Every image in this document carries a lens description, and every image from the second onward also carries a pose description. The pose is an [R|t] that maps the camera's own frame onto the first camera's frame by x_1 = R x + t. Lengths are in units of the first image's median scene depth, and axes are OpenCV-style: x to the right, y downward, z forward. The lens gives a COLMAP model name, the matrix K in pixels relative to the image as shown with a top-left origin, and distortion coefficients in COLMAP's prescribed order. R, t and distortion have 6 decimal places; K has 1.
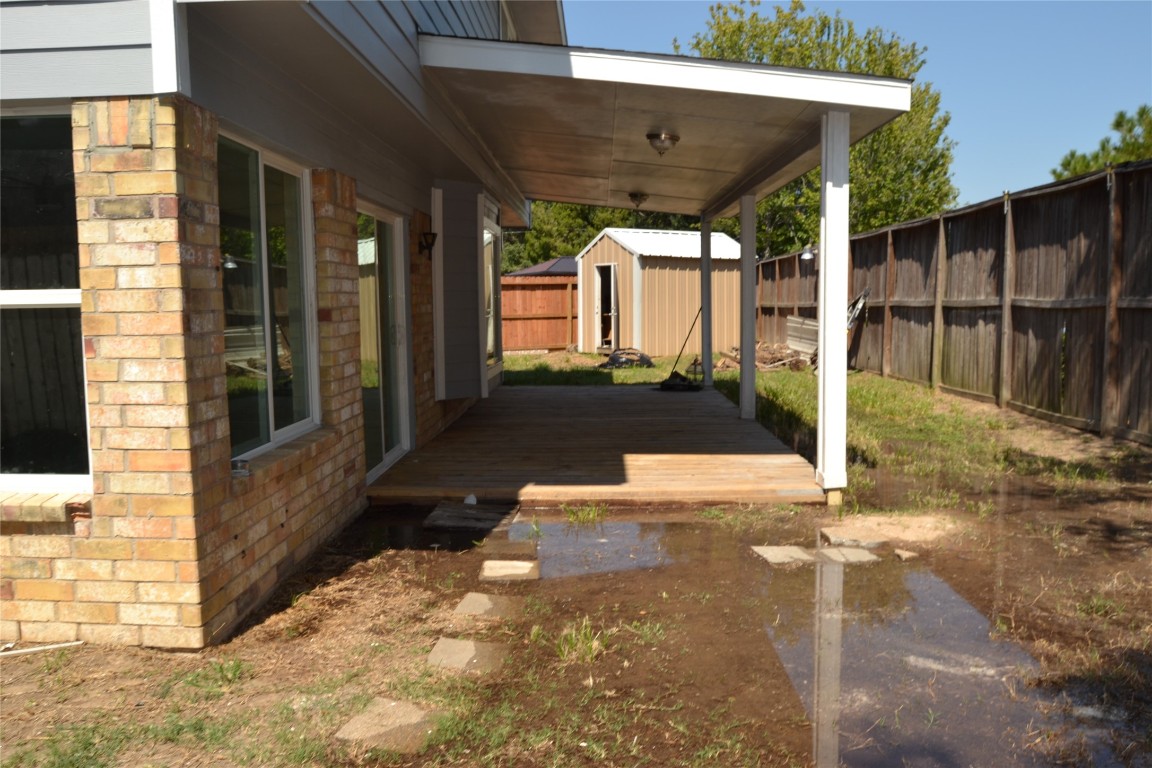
lens RADIAL K [[914.9, 0, 578.7], [0, 914.9, 380.4], [0, 0, 1]] dist [-0.098278, 0.045105]
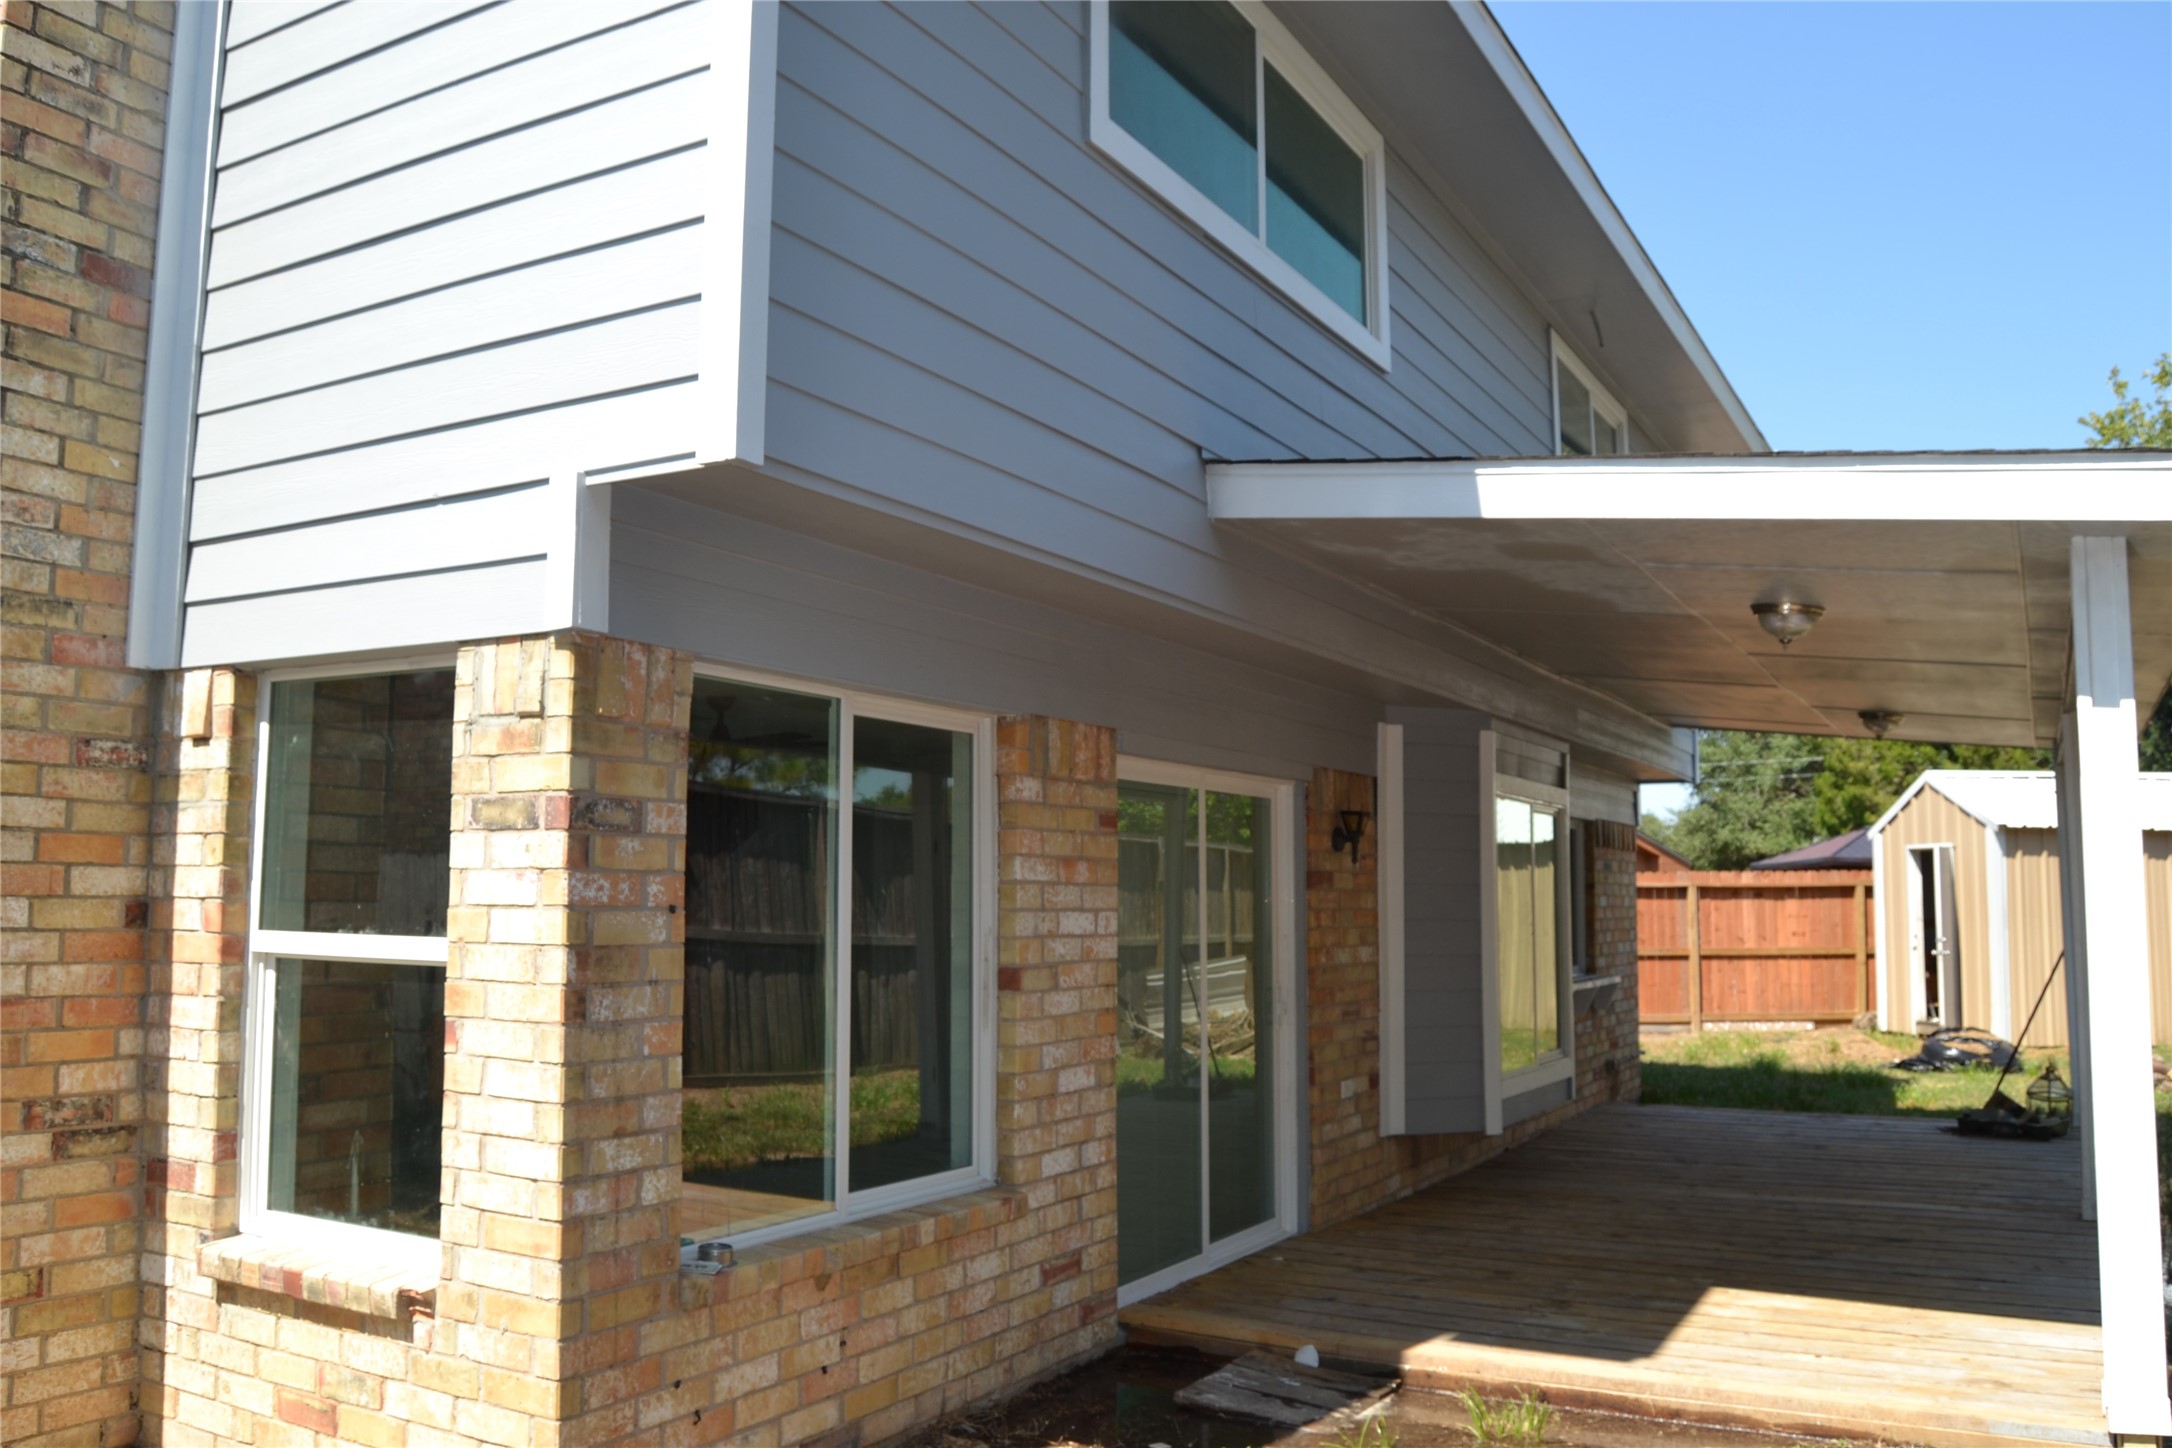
lens RADIAL K [[1724.9, 0, 1091.1], [0, 1724.9, 717.3], [0, 0, 1]] dist [-0.098278, 0.045105]
pose [[0.882524, -0.035774, -0.468905, 0.258262], [-0.056158, 0.981950, -0.180610, -0.042193], [0.466903, 0.185725, 0.864585, 0.095641]]
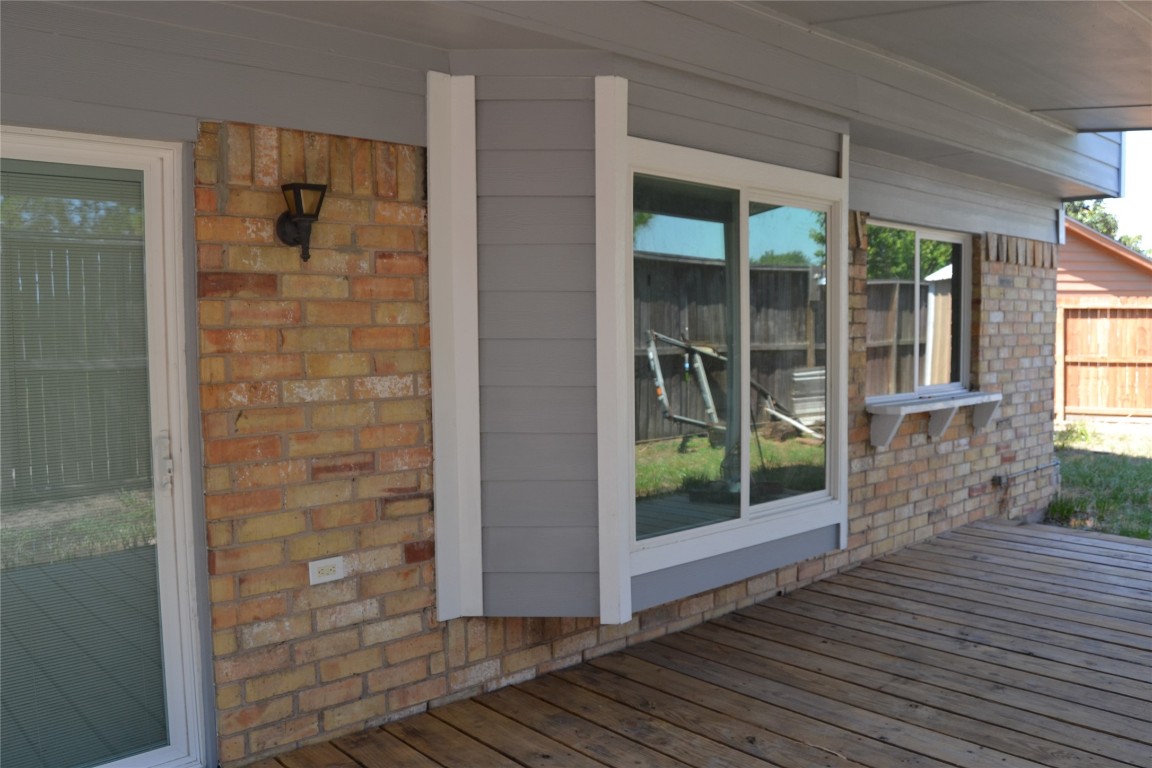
lens RADIAL K [[914.9, 0, 578.7], [0, 914.9, 380.4], [0, 0, 1]] dist [-0.098278, 0.045105]
pose [[0.684781, 0.057090, -0.726509, 0.269713], [-0.070961, 0.997413, 0.011492, -0.147661], [0.725286, 0.043684, 0.687061, 1.277609]]
